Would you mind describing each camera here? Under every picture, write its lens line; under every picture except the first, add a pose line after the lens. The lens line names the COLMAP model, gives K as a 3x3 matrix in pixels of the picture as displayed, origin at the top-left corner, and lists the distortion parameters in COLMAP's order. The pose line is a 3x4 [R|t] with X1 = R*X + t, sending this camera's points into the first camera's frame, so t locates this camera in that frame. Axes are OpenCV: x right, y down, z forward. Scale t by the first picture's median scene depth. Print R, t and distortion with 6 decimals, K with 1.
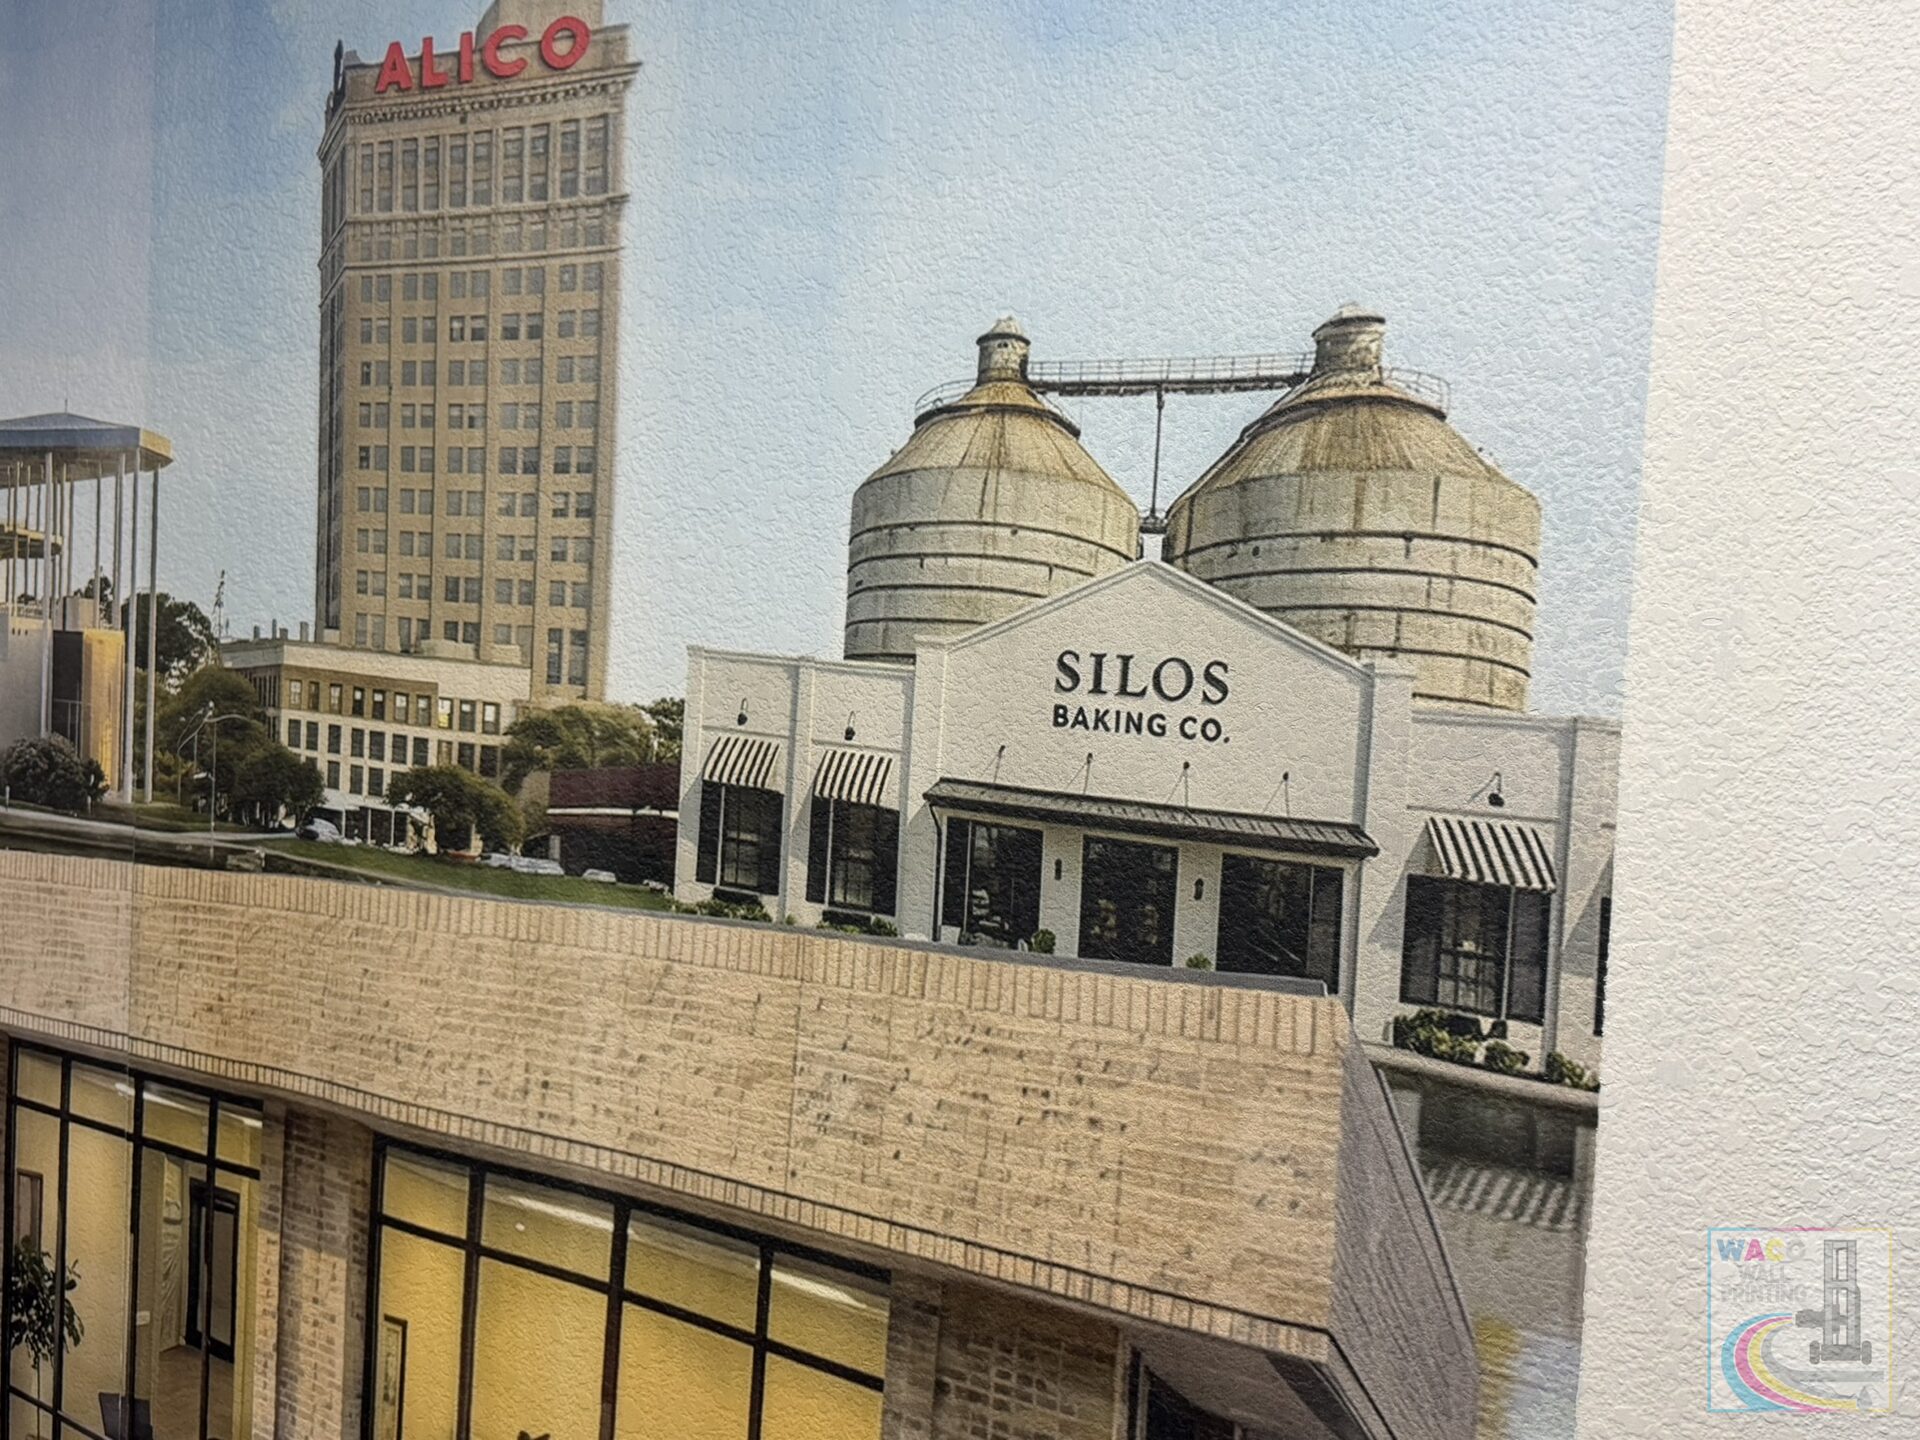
lens RADIAL K [[1900.8, 0, 980.6], [0, 1900.8, 710.4], [0, 0, 1]] dist [0.090201, 0.000000]
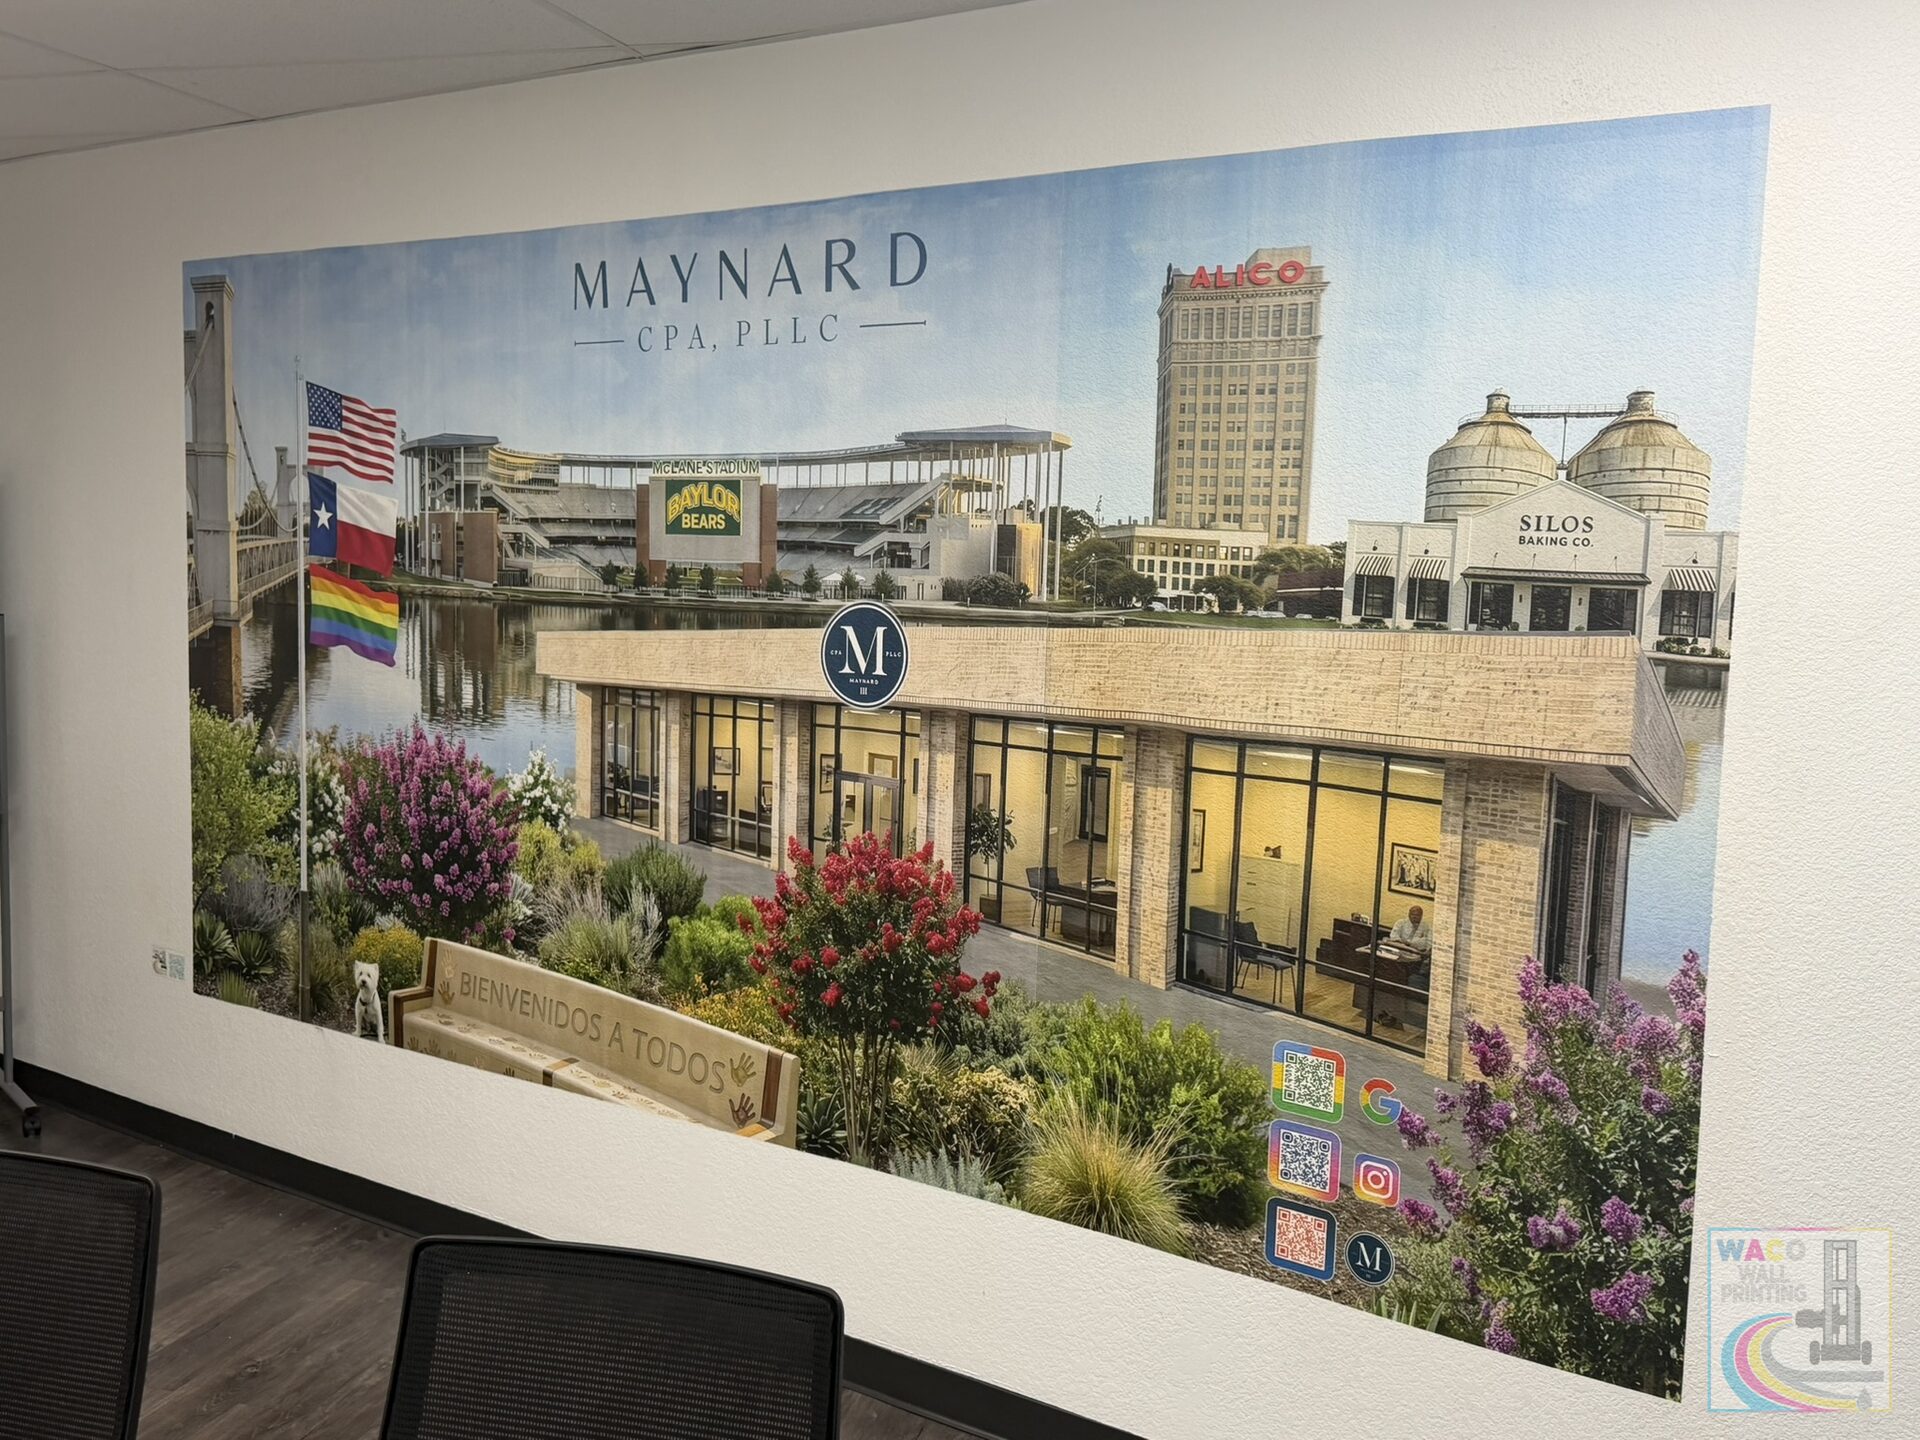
lens RADIAL K [[1900.8, 0, 970.8], [0, 1900.8, 725.6], [0, 0, 1]] dist [0.090201, 0.000000]
pose [[0.998489, -0.010168, -0.054009, -0.494890], [0.012631, 0.998886, 0.045457, 0.110213], [0.053487, -0.046071, 0.997505, -1.457396]]
